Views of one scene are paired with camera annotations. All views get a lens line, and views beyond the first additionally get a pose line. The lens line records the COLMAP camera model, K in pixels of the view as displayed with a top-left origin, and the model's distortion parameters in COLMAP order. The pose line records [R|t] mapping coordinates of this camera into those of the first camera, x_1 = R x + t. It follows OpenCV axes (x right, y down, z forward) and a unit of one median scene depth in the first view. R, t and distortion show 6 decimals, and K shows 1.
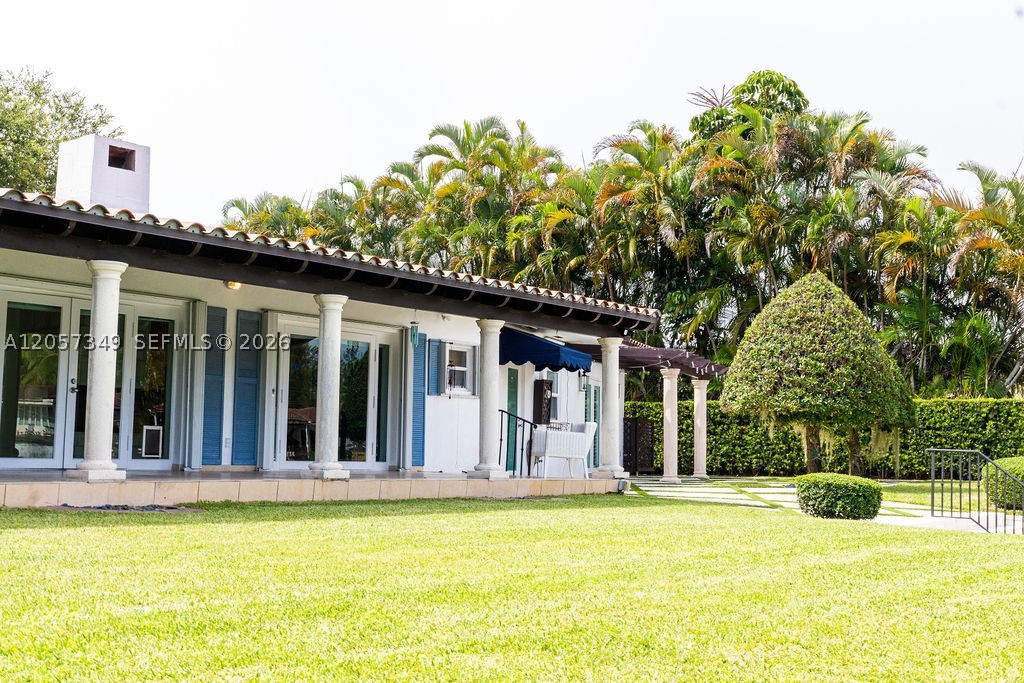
lens RADIAL K [[1208.5, 0, 534.0], [0, 1208.5, 345.4], [0, 0, 1]] dist [-0.000199, 0.015402]
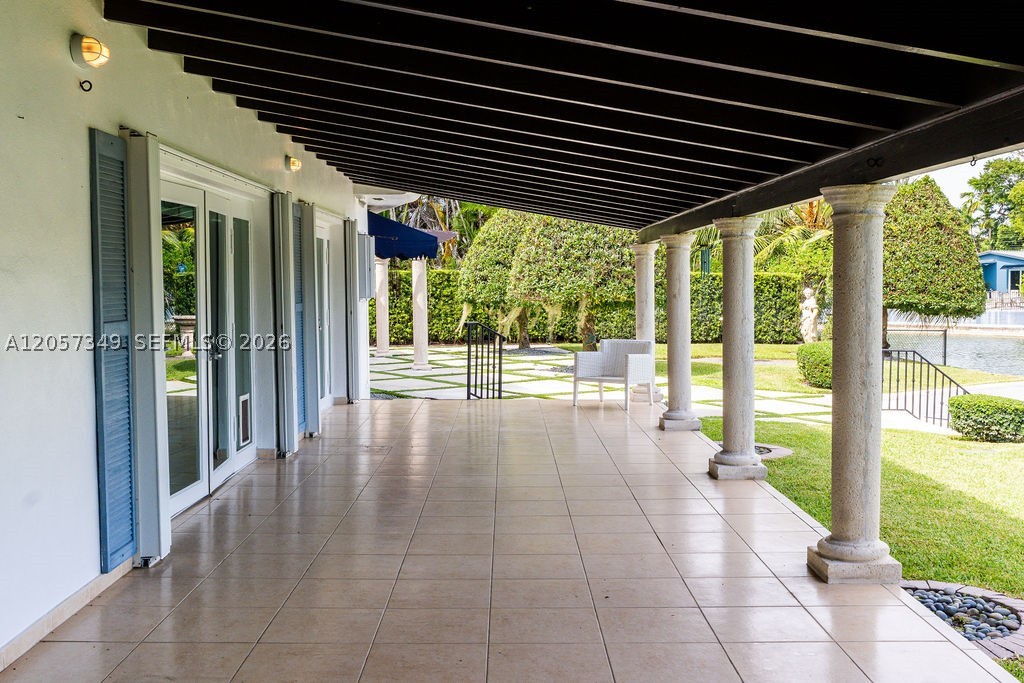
lens RADIAL K [[1062.8, 0, 512.0], [0, 1062.8, 341.5], [0, 0, 1]] dist [-0.012161, 0.005612]
pose [[0.781965, -0.053042, 0.621062, -0.395895], [-0.040991, 0.989840, 0.136149, -0.029141], [-0.621973, -0.131921, 0.771846, 0.351077]]
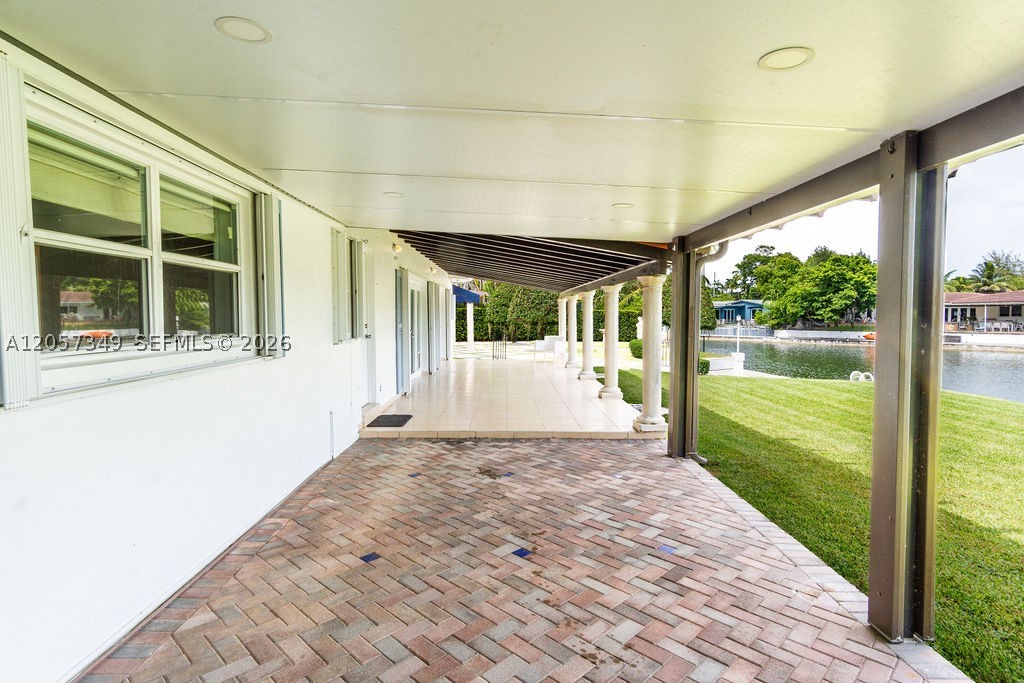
lens RADIAL K [[545.9, 0, 512.0], [0, 545.9, 341.5], [0, 0, 1]] dist [0.006294, 0.000964]
pose [[0.777851, -0.045559, 0.626795, -0.521155], [-0.046745, 0.990412, 0.130000, -0.043584], [-0.626708, -0.130420, 0.768263, 0.199490]]
